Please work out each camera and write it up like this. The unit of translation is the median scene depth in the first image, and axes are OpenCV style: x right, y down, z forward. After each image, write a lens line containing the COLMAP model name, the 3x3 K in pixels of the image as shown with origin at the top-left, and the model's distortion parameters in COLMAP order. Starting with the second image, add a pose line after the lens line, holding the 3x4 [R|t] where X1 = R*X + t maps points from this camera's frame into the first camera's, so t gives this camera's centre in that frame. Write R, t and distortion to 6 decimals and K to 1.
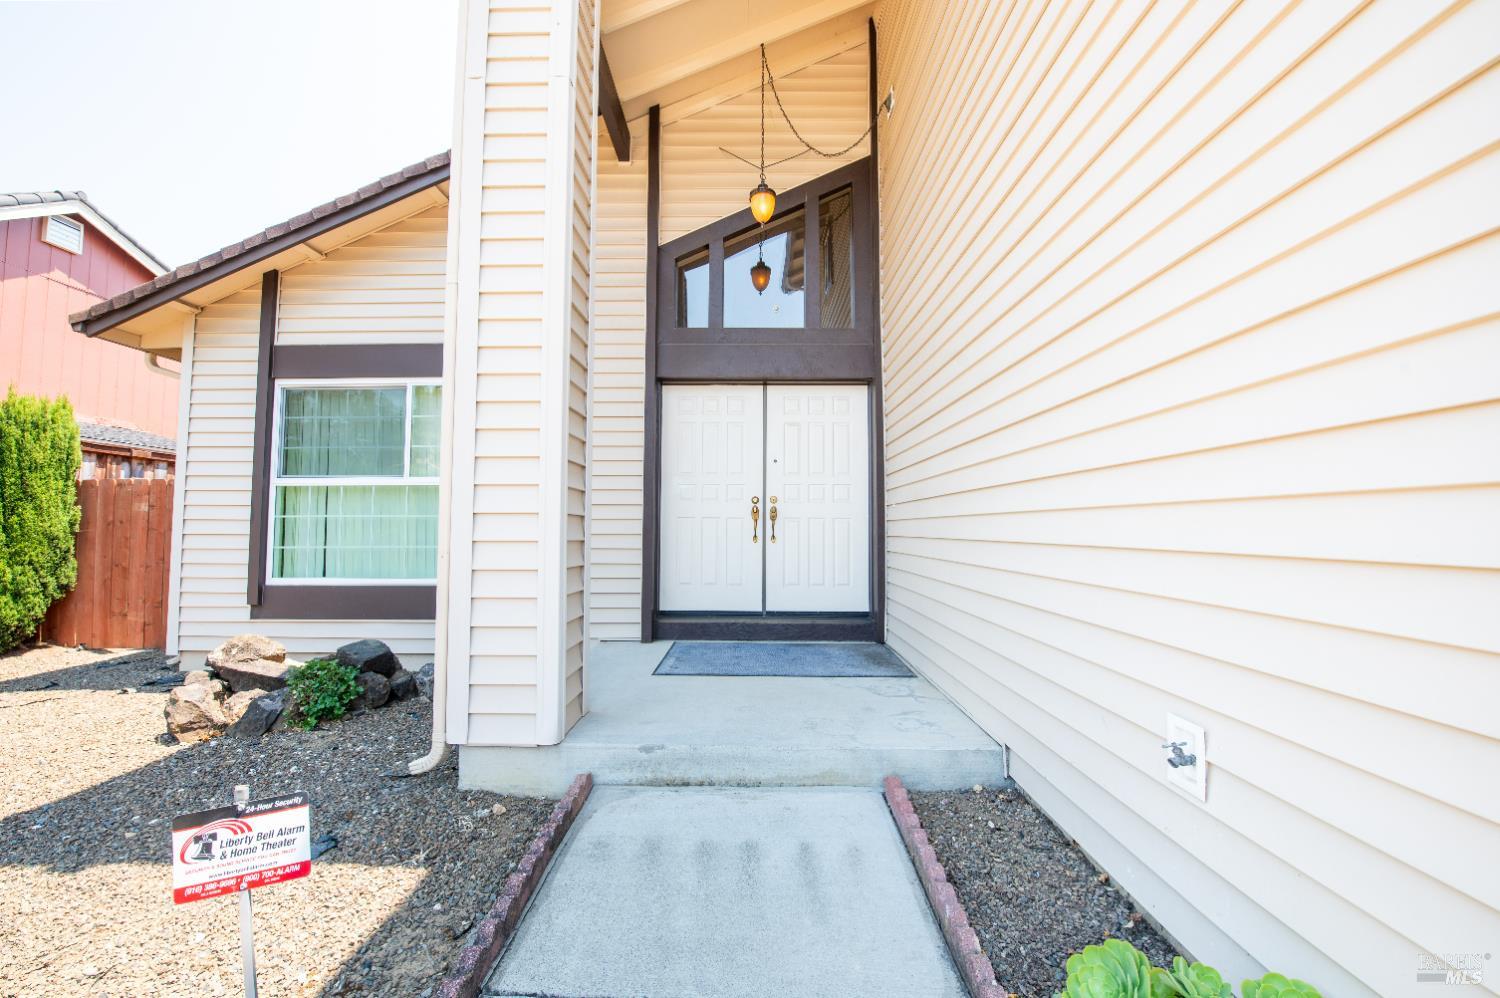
lens RADIAL K [[602.2, 0, 743.9], [0, 602.2, 498.6], [0, 0, 1]] dist [-0.018382, -0.000740]
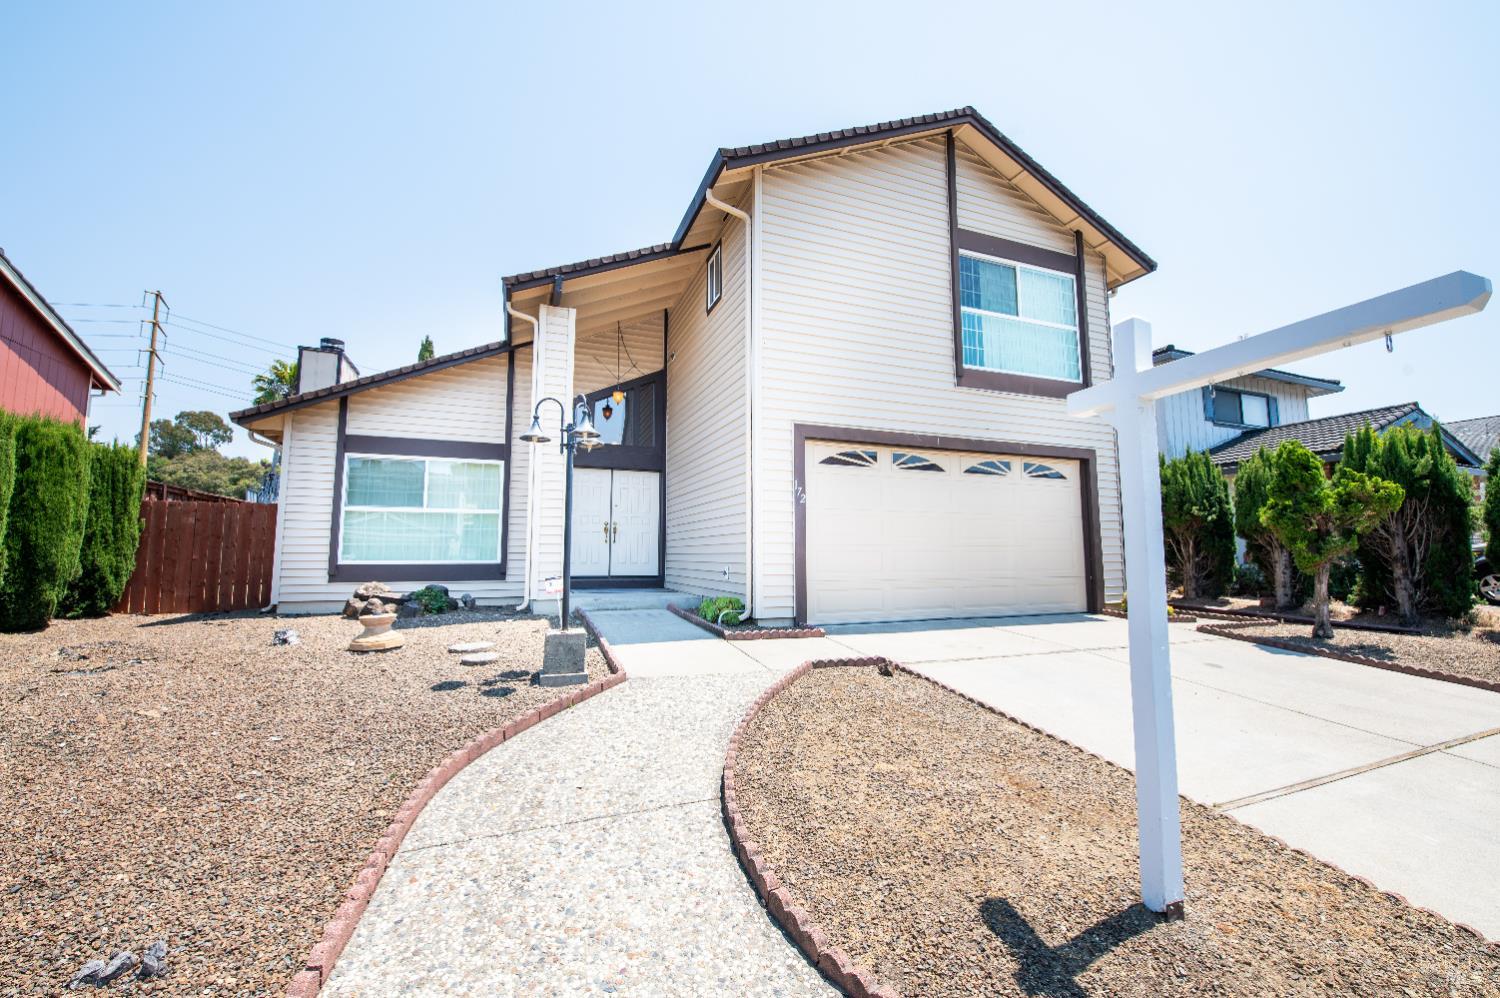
lens RADIAL K [[602.2, 0, 743.9], [0, 602.2, 498.6], [0, 0, 1]] dist [-0.018382, -0.000740]
pose [[0.929607, 0.035544, 0.366833, -0.314585], [-0.018838, 0.998620, -0.049022, 0.008580], [-0.368069, 0.038661, 0.928994, -1.165880]]
